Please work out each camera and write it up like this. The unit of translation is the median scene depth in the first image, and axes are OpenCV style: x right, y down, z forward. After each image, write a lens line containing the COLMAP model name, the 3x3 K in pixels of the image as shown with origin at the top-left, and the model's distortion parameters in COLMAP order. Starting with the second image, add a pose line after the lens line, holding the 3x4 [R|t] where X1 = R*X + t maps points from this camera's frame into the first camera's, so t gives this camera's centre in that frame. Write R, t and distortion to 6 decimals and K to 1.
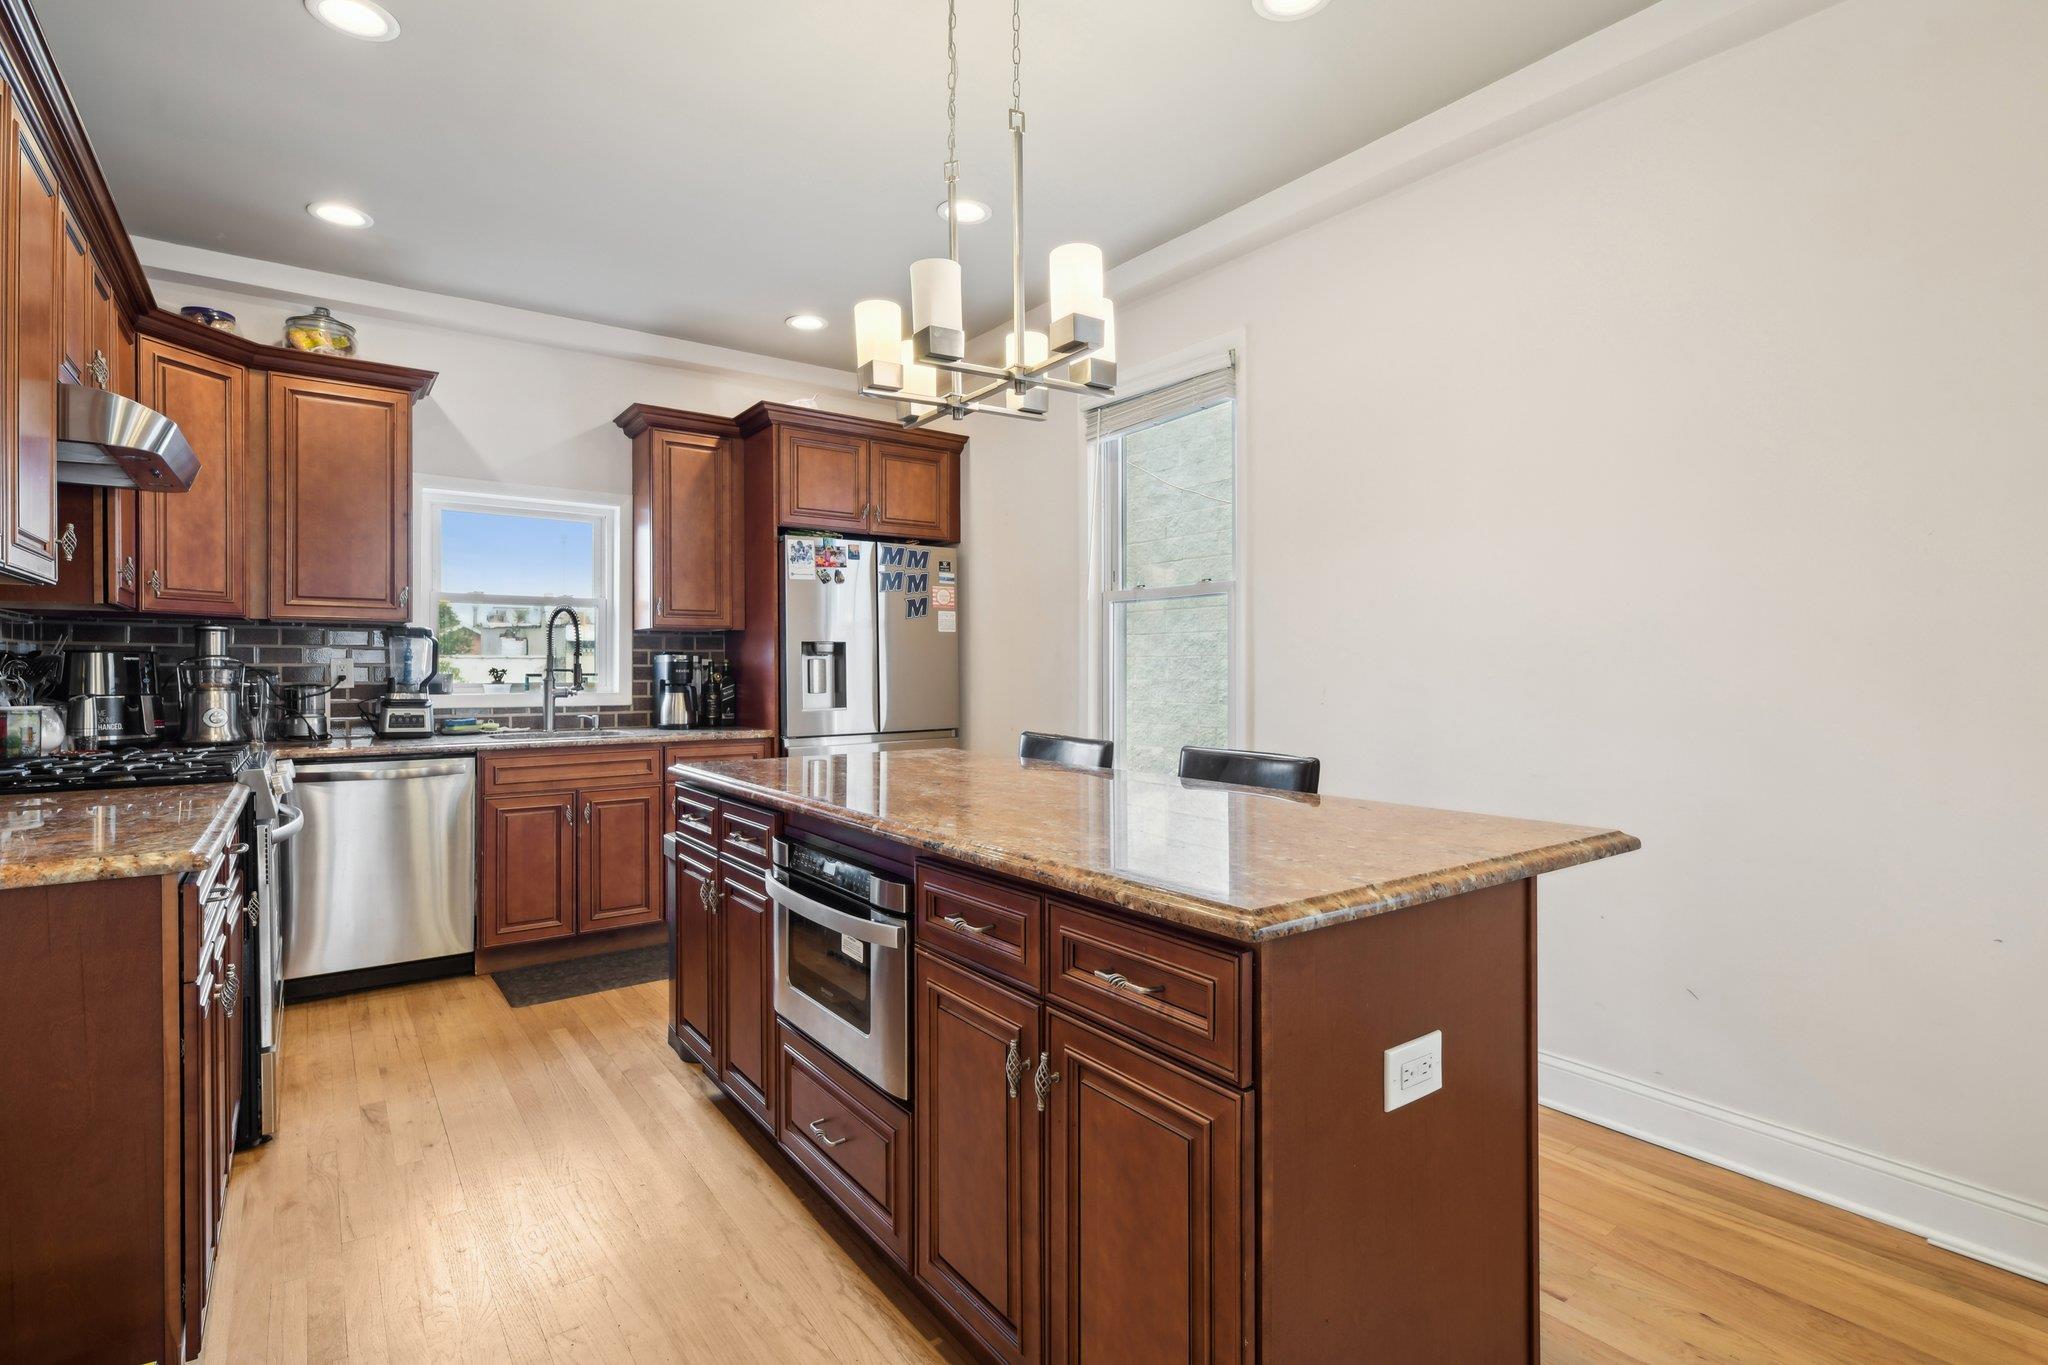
lens RADIAL K [[978.4, 0, 1018.3], [0, 978.4, 668.4], [0, 0, 1]] dist [0.011669, -0.002519]
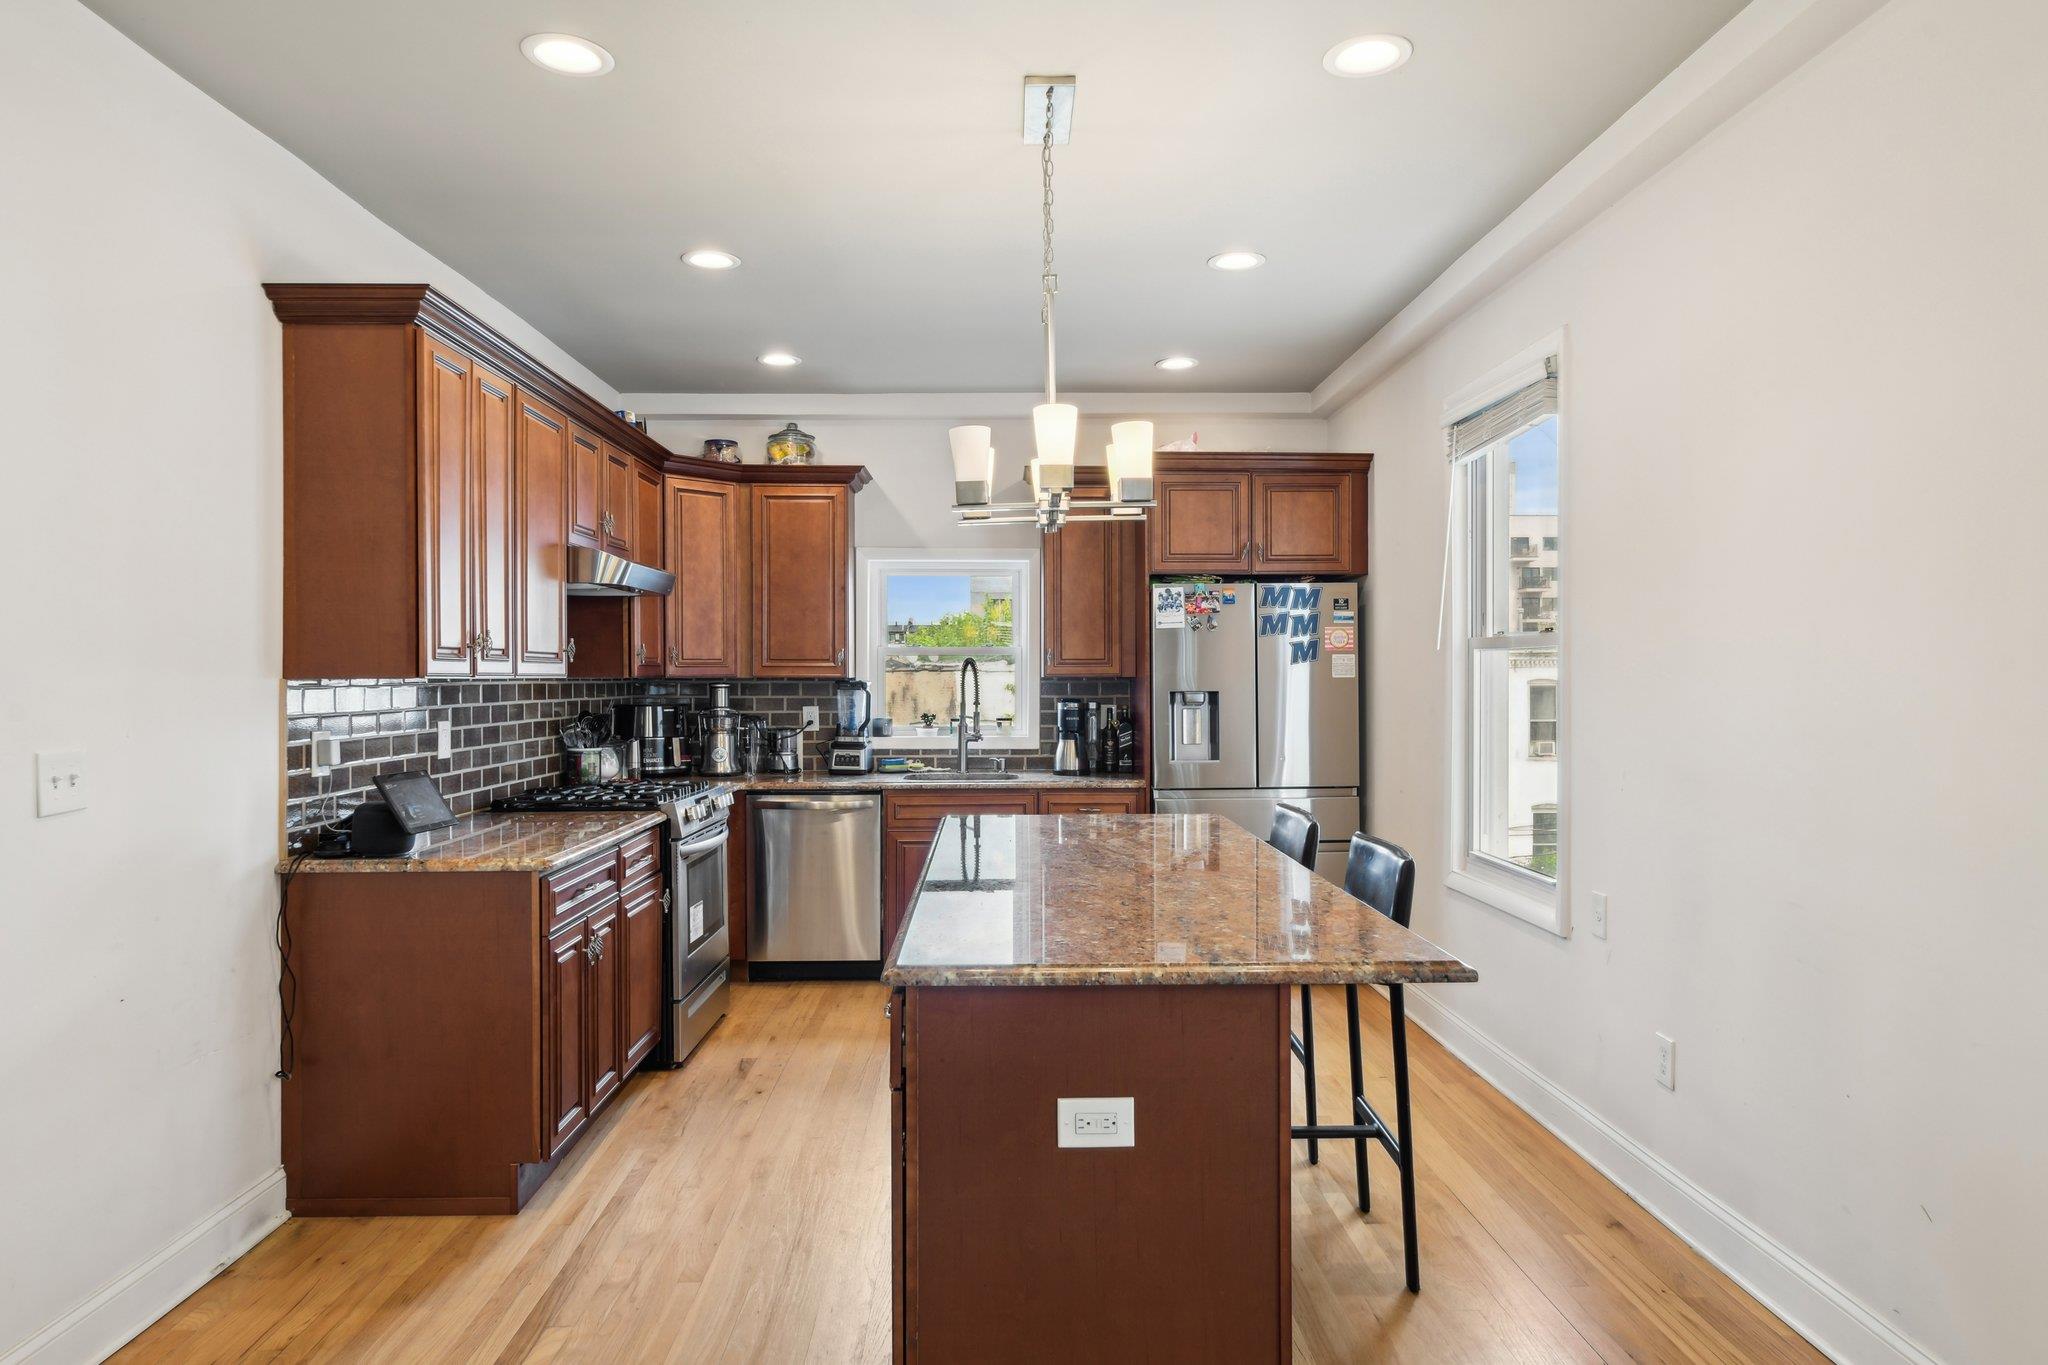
lens RADIAL K [[1225.7, 0, 1024.5], [0, 1225.7, 679.9], [0, 0, 1]] dist [0.015663, -0.002110]
pose [[0.824902, 0.001137, -0.565275, 0.388566], [0.000896, 0.999994, 0.003320, -0.048016], [0.565275, -0.003246, 0.824896, -0.101206]]
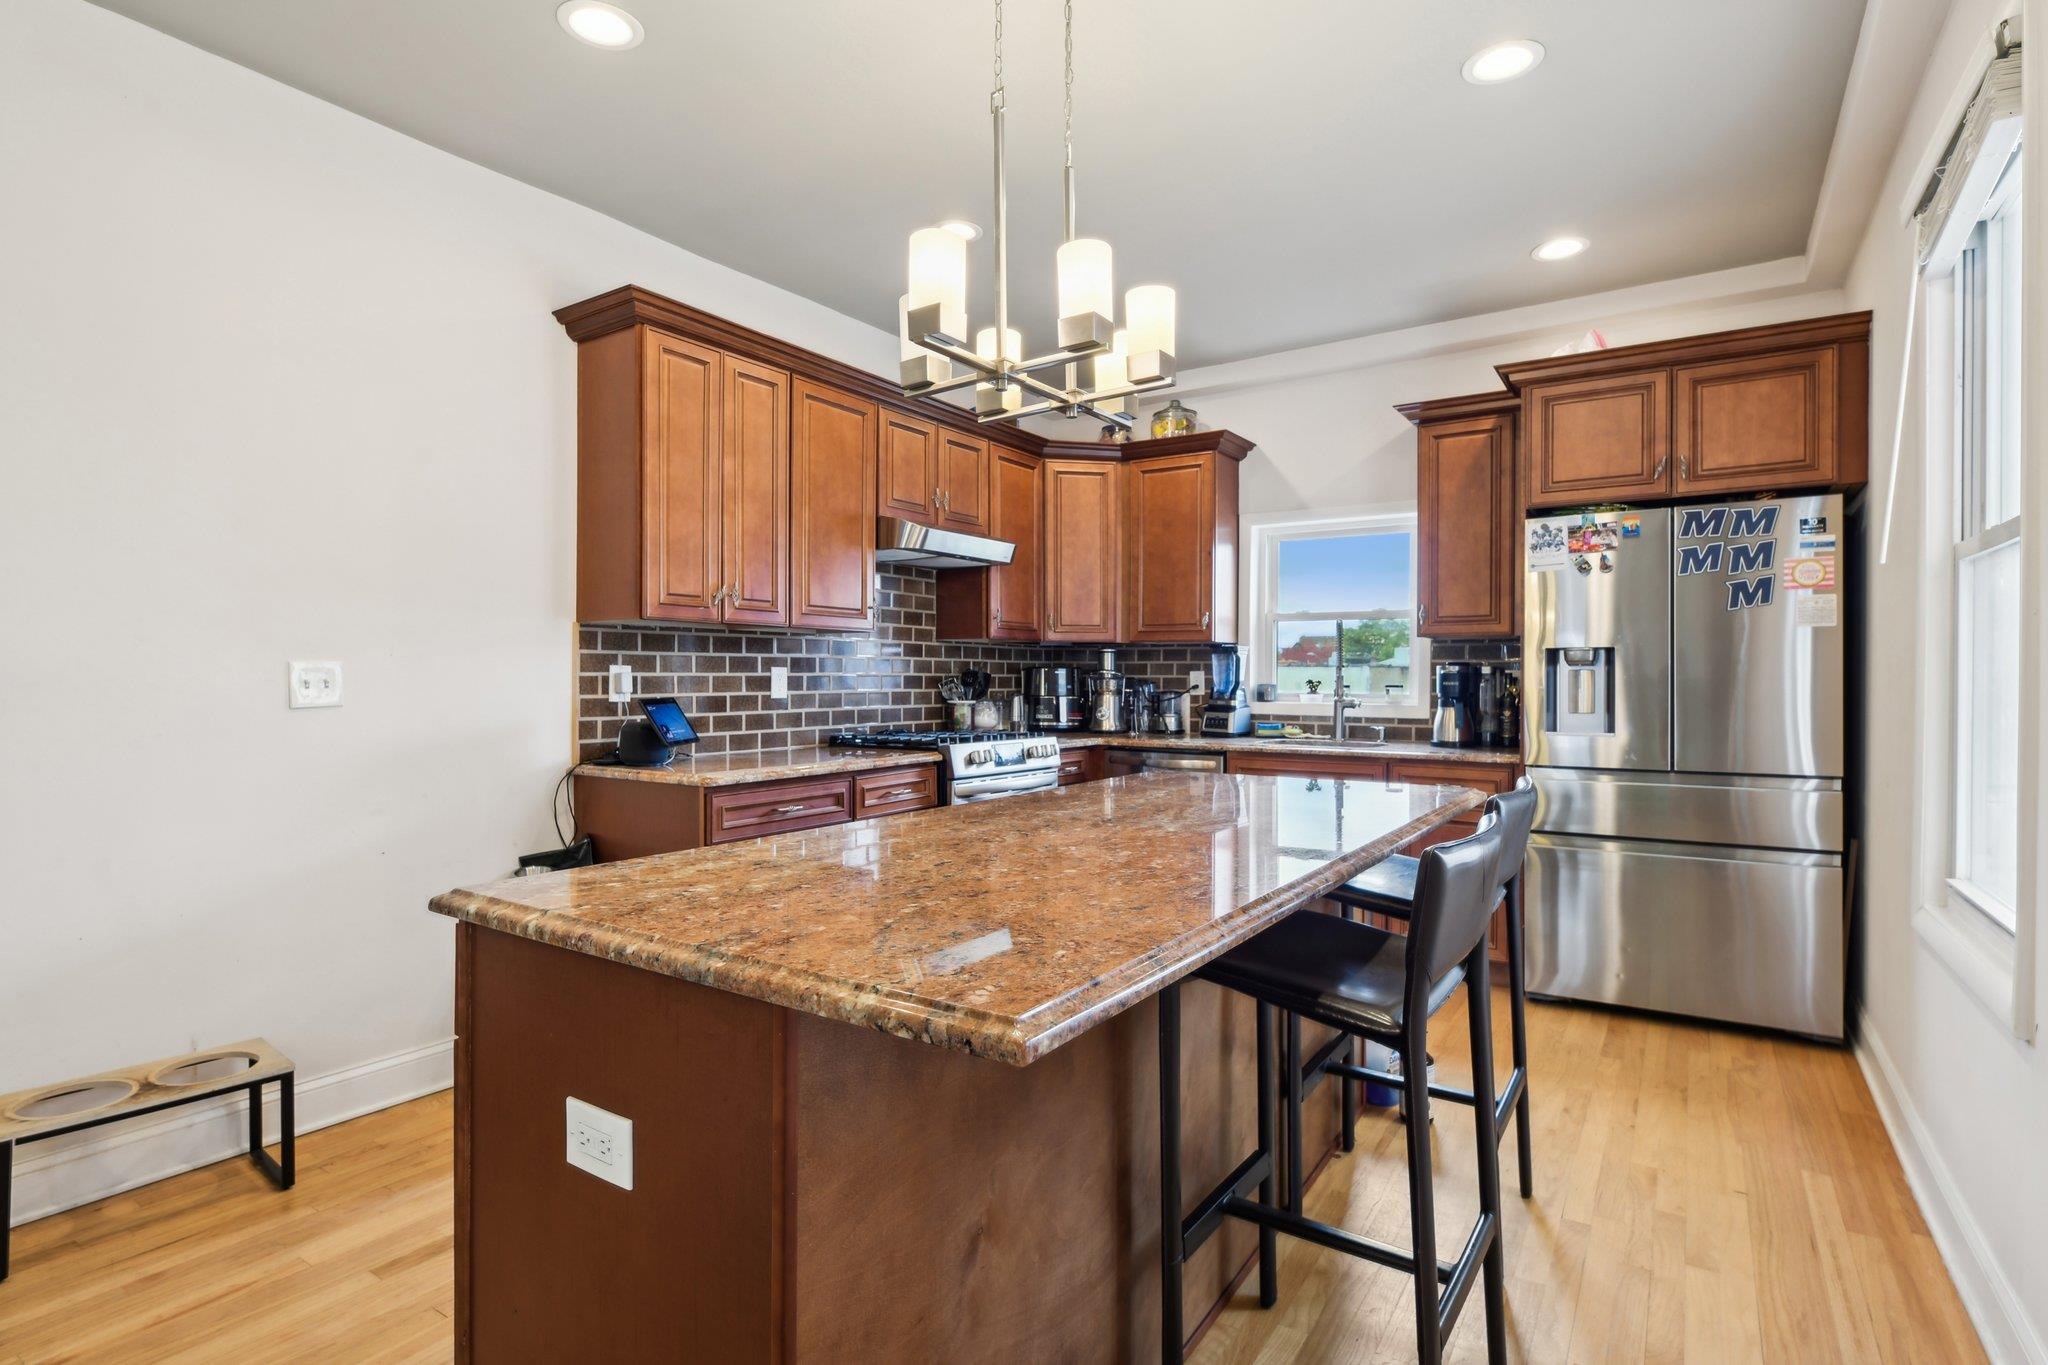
lens RADIAL K [[1007.0, 0, 1026.9], [0, 1007.0, 682.5], [0, 0, 1]] dist [0.005247, -0.001430]
pose [[0.352528, 0.007479, -0.935772, 0.449608], [-0.003525, 0.999972, 0.006664, -0.003588], [0.935795, 0.000949, 0.352544, 0.339521]]
